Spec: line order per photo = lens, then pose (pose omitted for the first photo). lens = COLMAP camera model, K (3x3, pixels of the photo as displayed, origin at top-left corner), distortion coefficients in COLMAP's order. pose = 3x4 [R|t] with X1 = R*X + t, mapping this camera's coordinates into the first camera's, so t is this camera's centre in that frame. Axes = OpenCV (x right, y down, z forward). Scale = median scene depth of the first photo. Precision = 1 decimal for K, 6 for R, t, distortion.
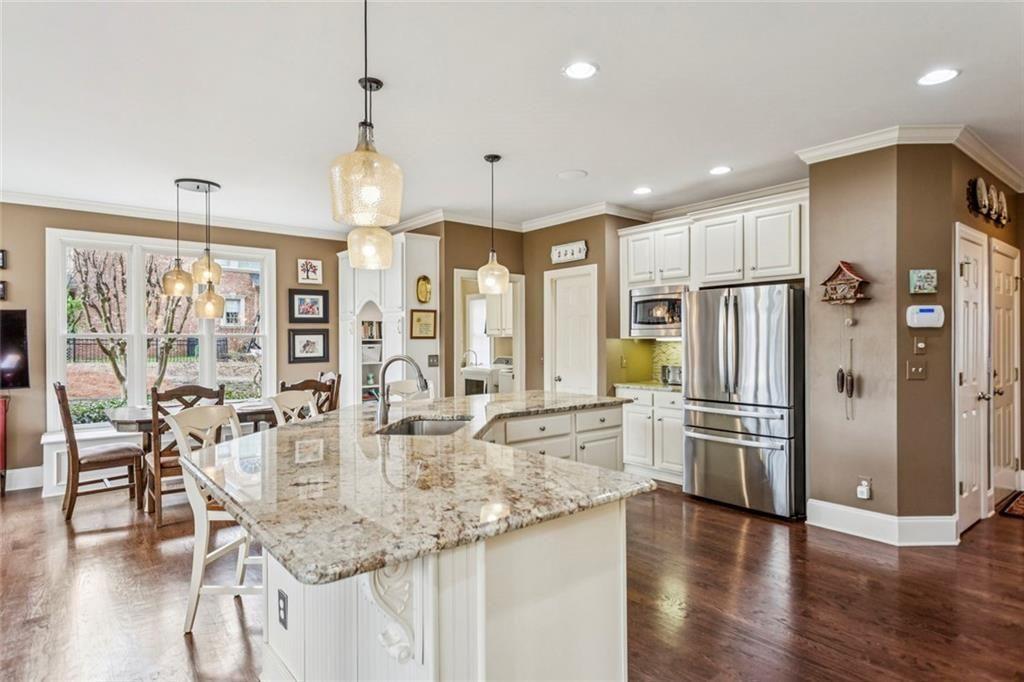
lens RADIAL K [[568.7, 0, 513.0], [0, 568.7, 339.8], [0, 0, 1]] dist [-0.002993, 0.001245]
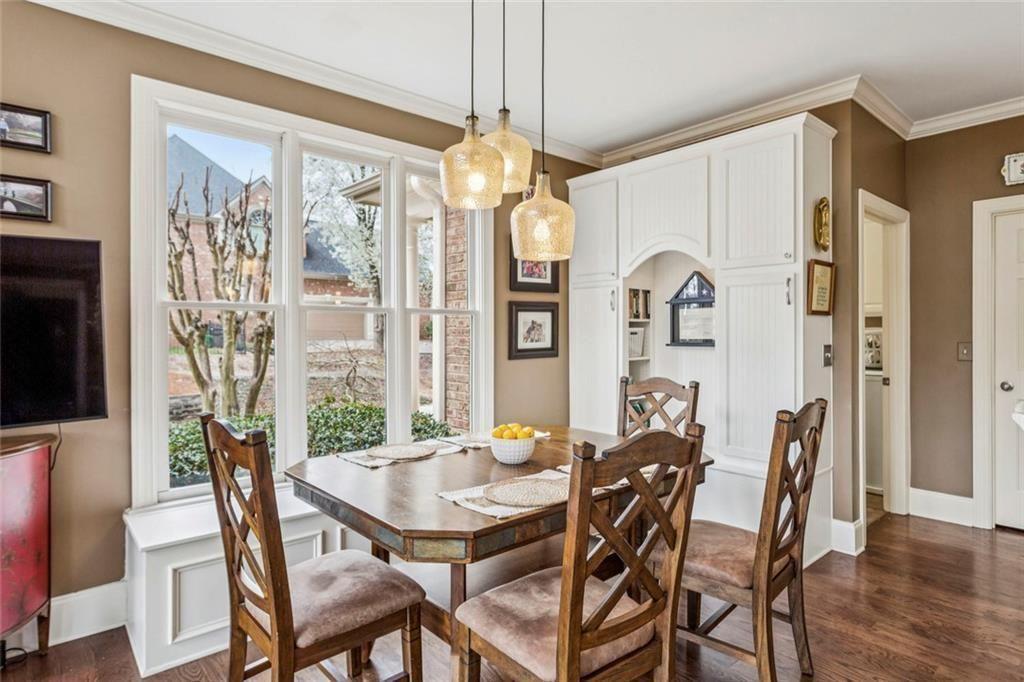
lens RADIAL K [[568.7, 0, 511.4], [0, 568.7, 330.3], [0, 0, 1]] dist [-0.002993, 0.001245]
pose [[0.999748, 0.001344, 0.022397, -0.403827], [-0.001313, 0.999998, -0.001396, 0.012022], [-0.022399, 0.001366, 0.999748, 0.407156]]
